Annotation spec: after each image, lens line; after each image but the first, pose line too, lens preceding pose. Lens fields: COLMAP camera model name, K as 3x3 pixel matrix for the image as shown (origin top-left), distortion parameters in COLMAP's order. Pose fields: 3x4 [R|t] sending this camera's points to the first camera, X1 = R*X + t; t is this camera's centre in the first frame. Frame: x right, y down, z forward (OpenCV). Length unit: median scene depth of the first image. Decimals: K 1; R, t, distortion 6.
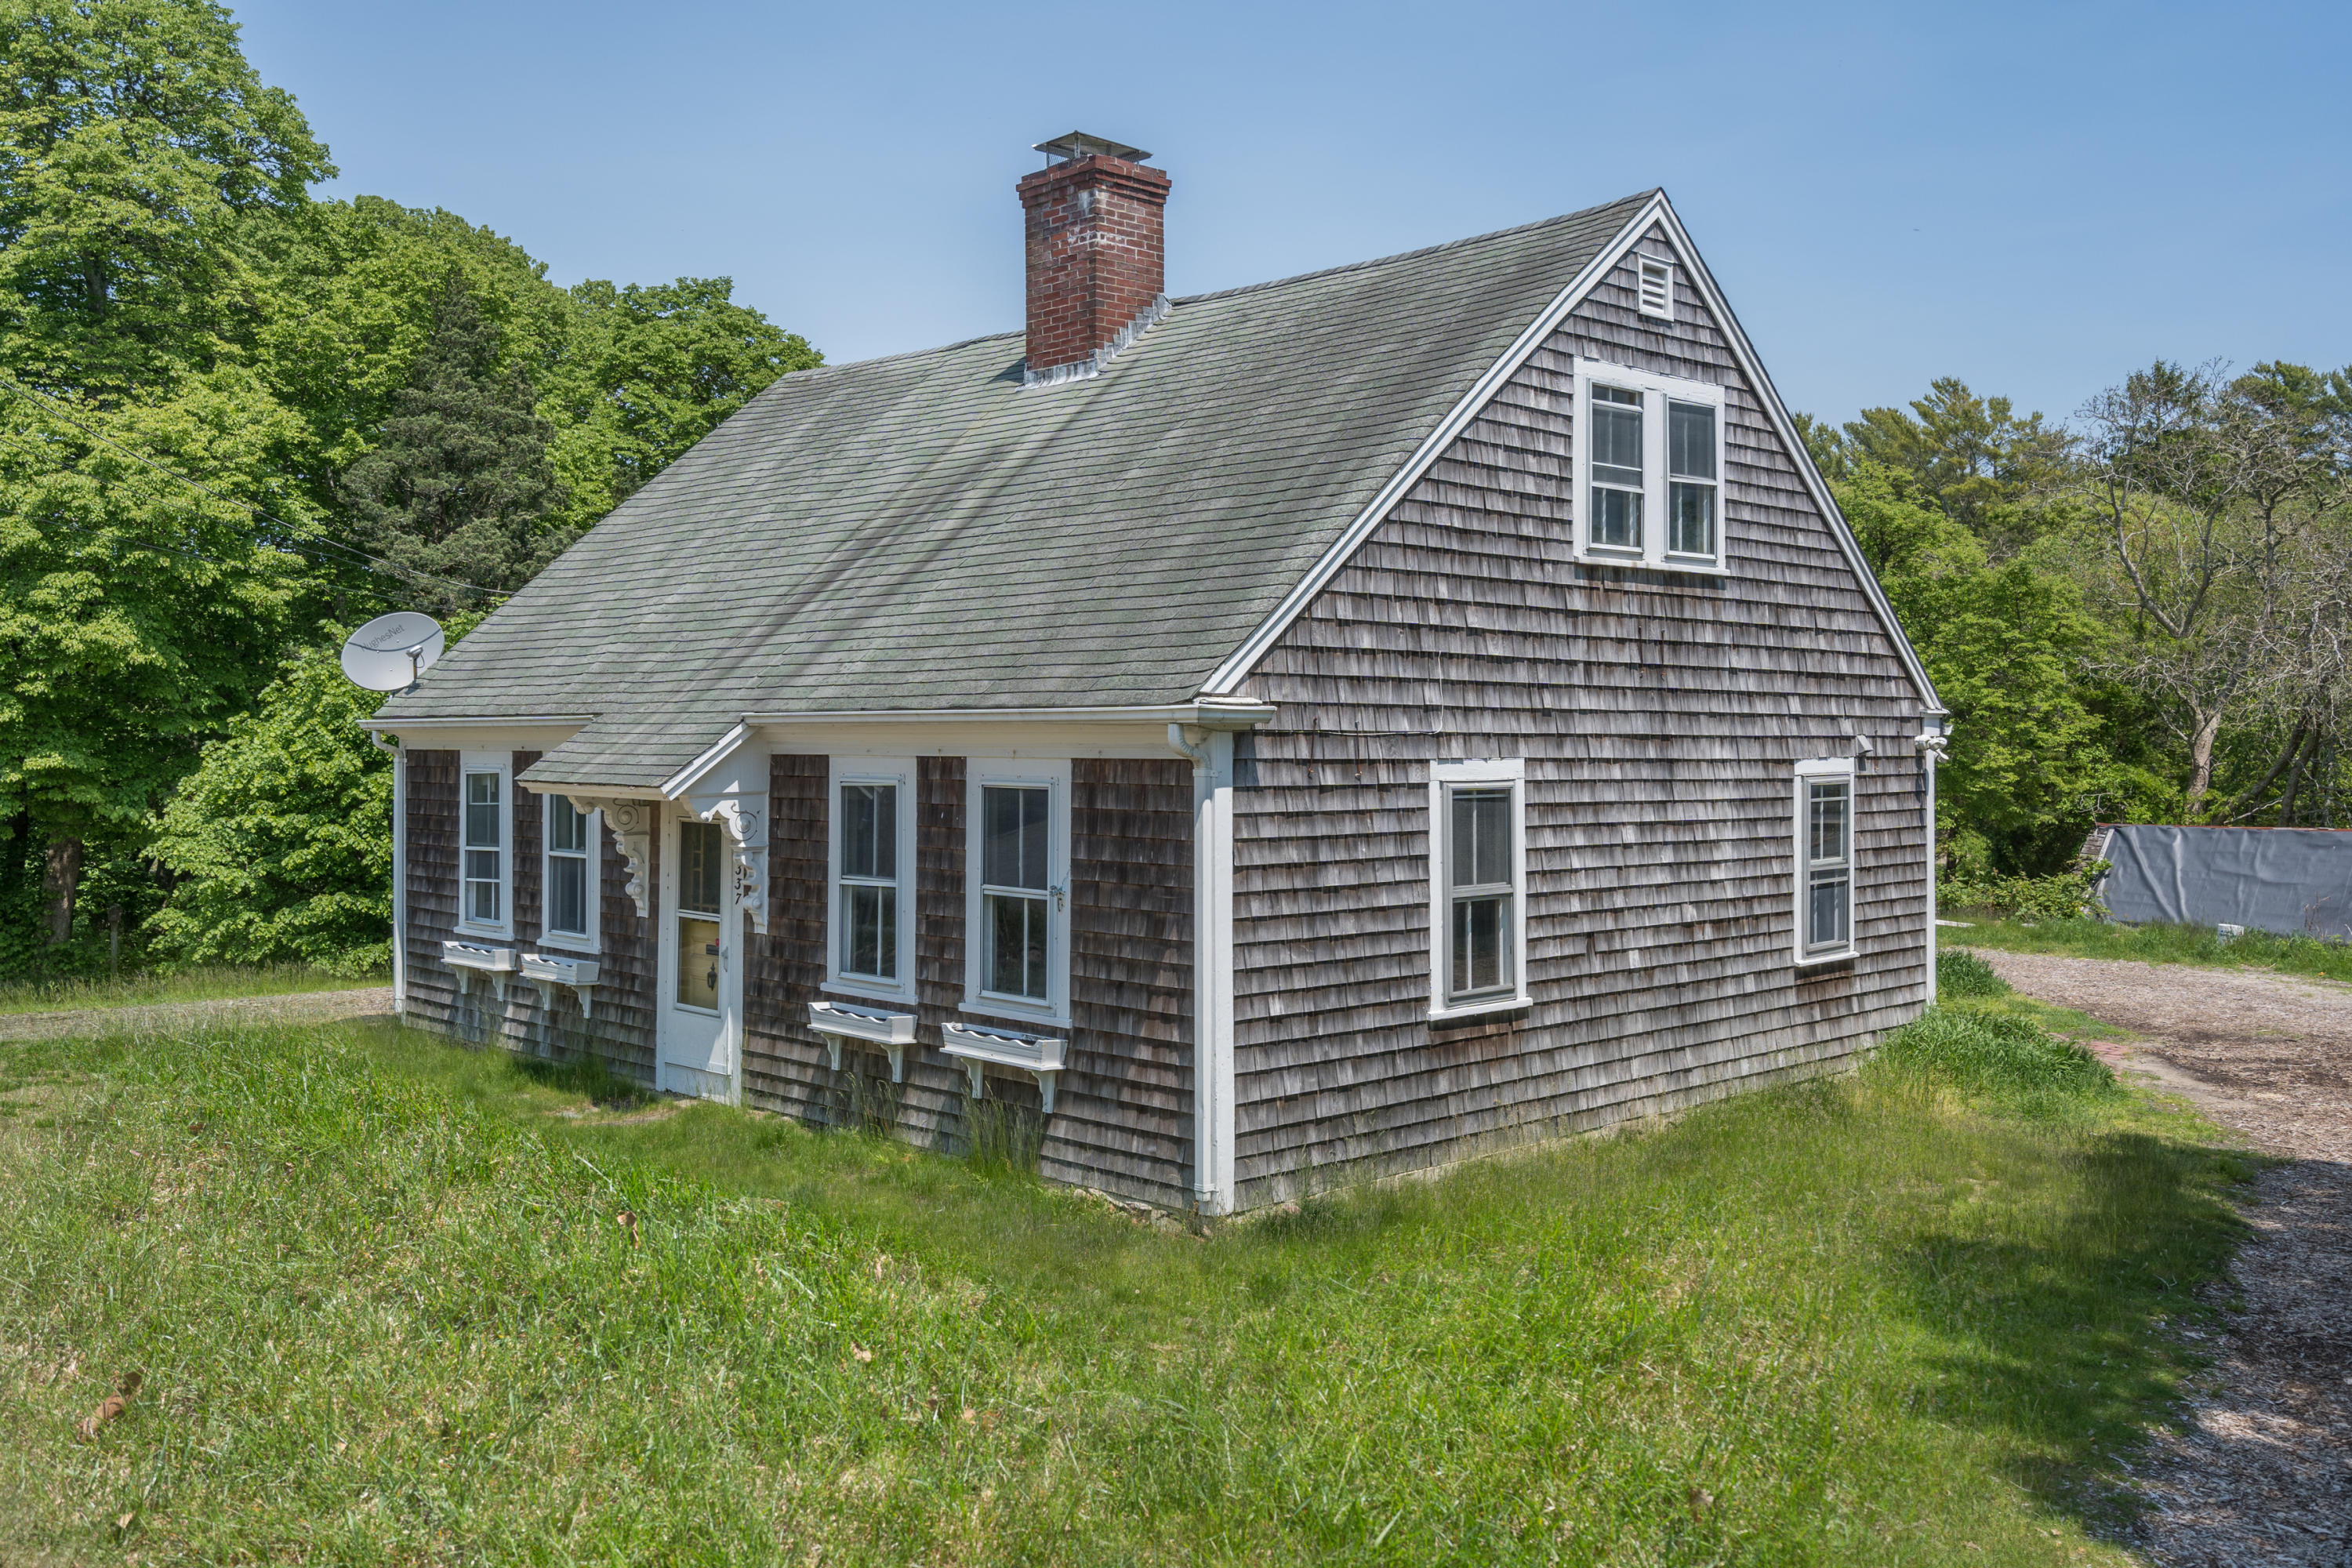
lens RADIAL K [[2057.3, 0, 1176.0], [0, 2057.3, 784.0], [0, 0, 1]] dist [-0.001722, 0.001751]
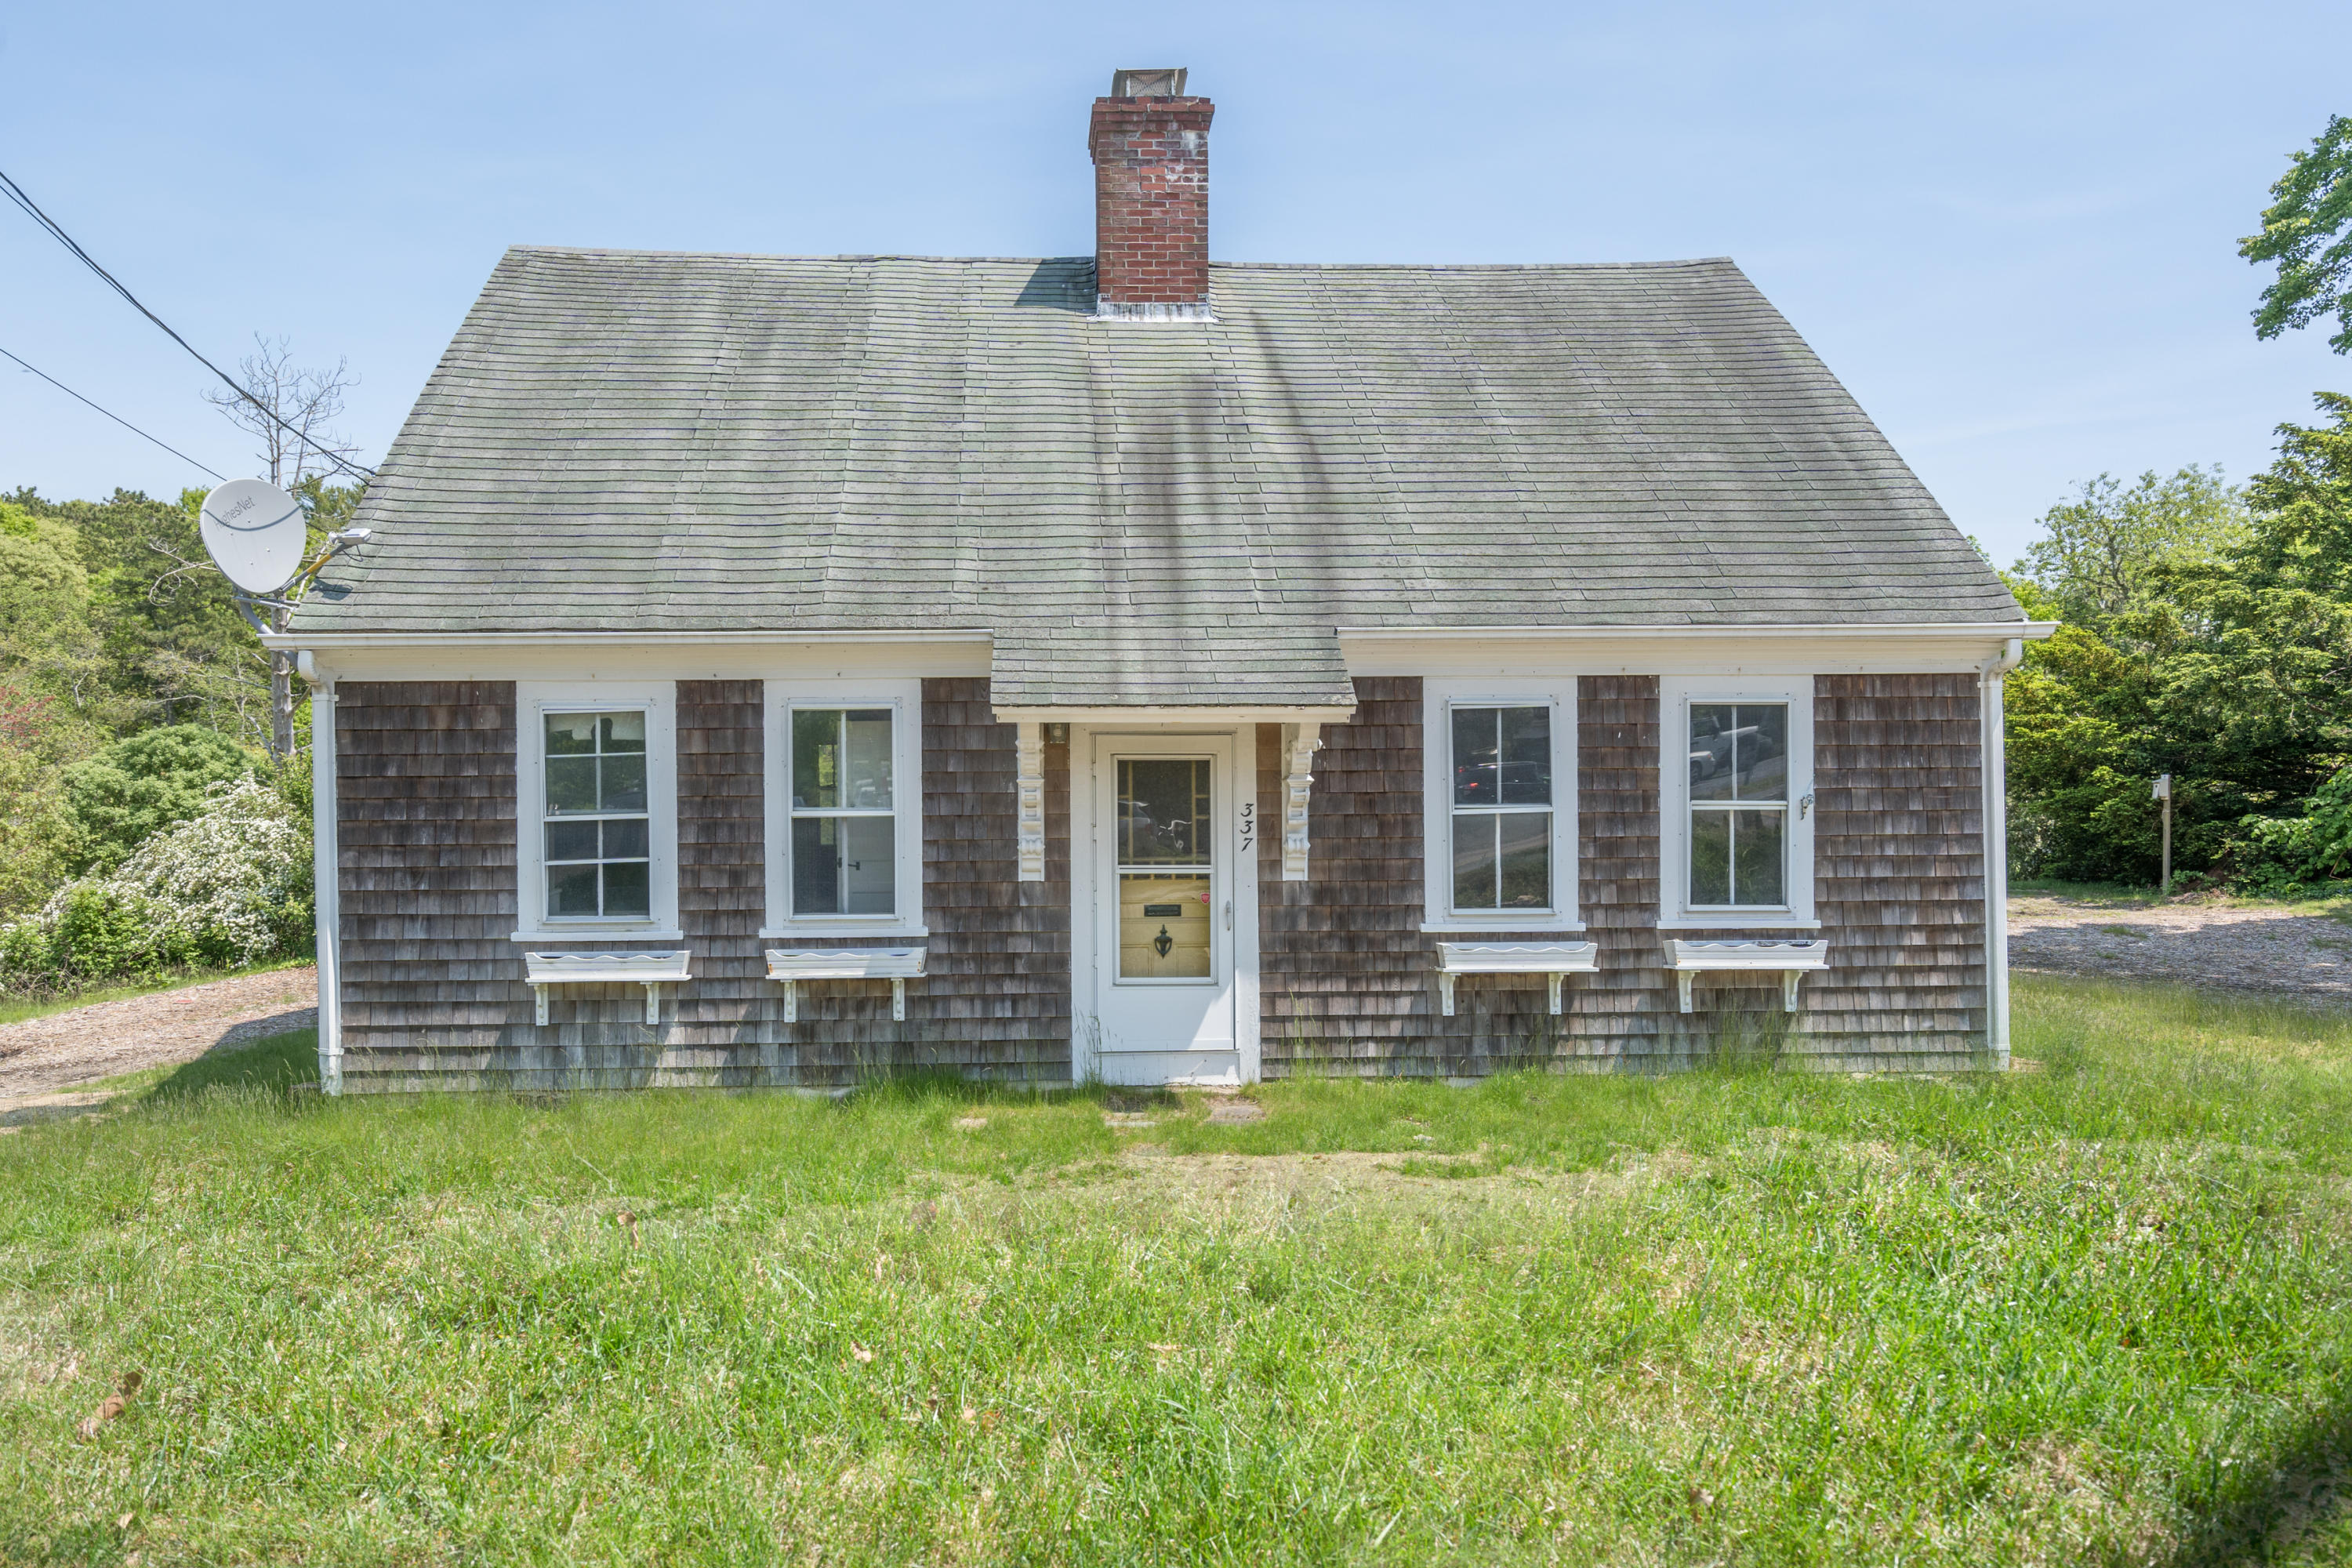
lens RADIAL K [[1708.6, 0, 1176.0], [0, 1708.6, 784.0], [0, 0, 1]] dist [-0.000714, -0.000321]
pose [[0.670783, -0.011209, 0.741569, -0.778746], [0.024610, 0.999672, -0.007151, 0.035548], [-0.741245, 0.023046, 0.670839, 0.546491]]
